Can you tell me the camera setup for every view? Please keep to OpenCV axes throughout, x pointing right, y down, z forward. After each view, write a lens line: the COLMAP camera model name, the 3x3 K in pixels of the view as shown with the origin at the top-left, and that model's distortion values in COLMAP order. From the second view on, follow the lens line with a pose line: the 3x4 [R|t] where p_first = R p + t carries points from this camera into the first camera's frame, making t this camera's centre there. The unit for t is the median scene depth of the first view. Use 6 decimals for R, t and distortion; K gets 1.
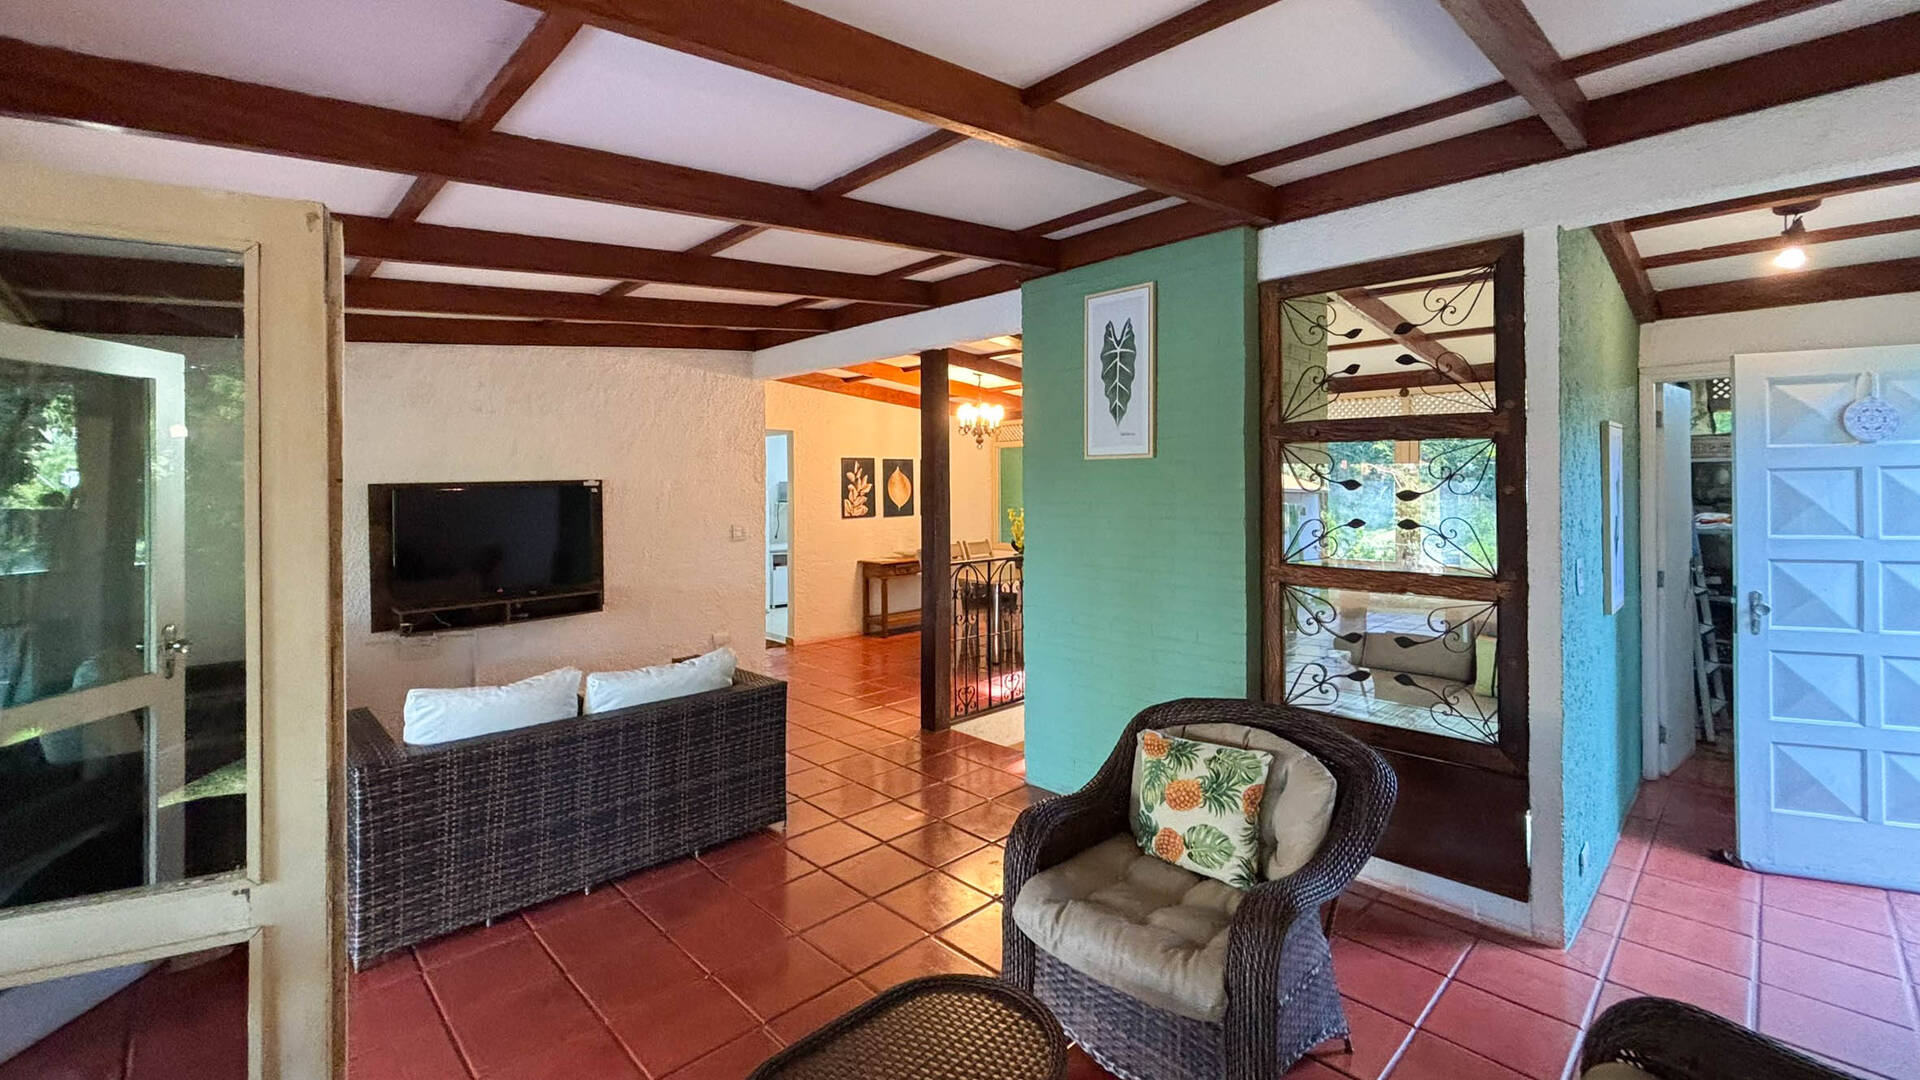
lens RADIAL K [[802.0, 0, 966.9], [0, 802.0, 495.0], [0, 0, 1]] dist [-0.000565, 0.001083]
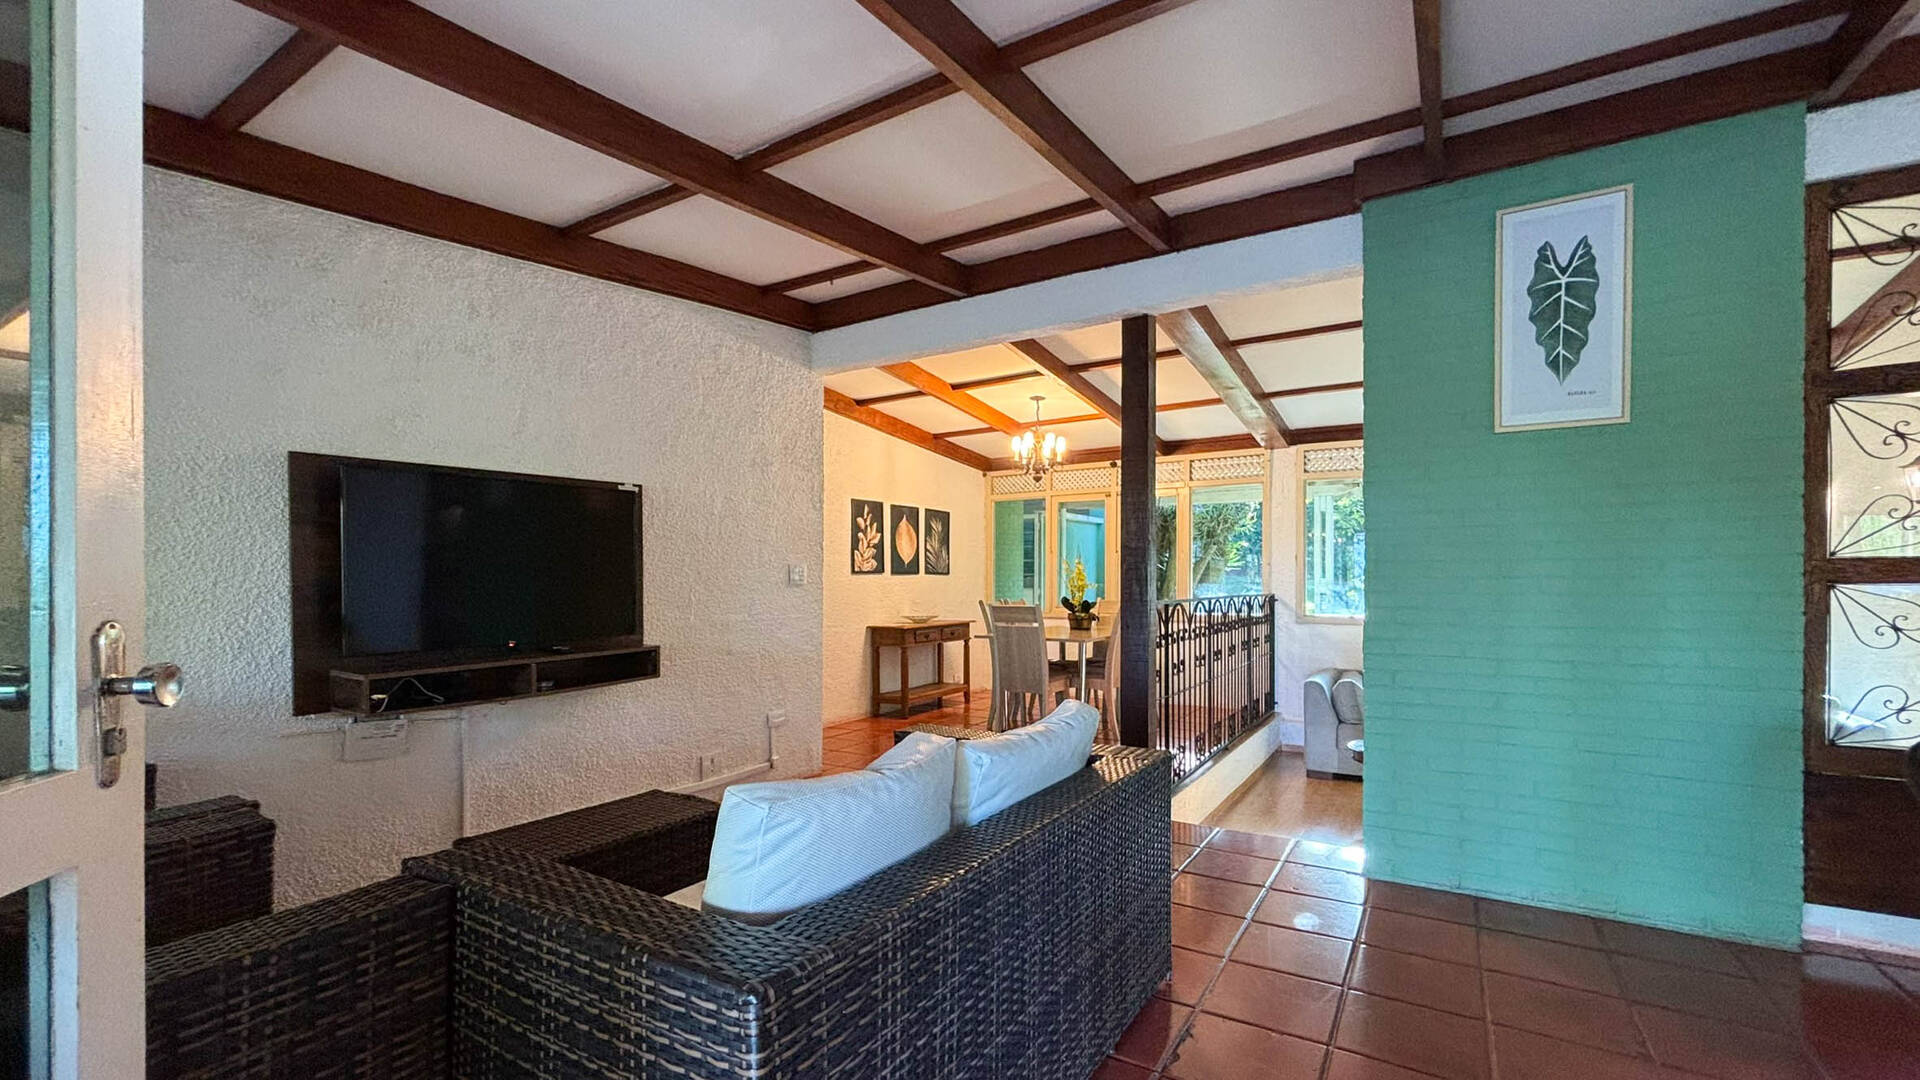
lens RADIAL K [[802.0, 0, 984.5], [0, 802.0, 576.7], [0, 0, 1]] dist [-0.000565, 0.001083]
pose [[0.970685, 0.002489, 0.240342, -0.311896], [0.001268, 0.999879, -0.015480, 0.063883], [-0.240351, 0.015331, 0.970565, 0.254715]]
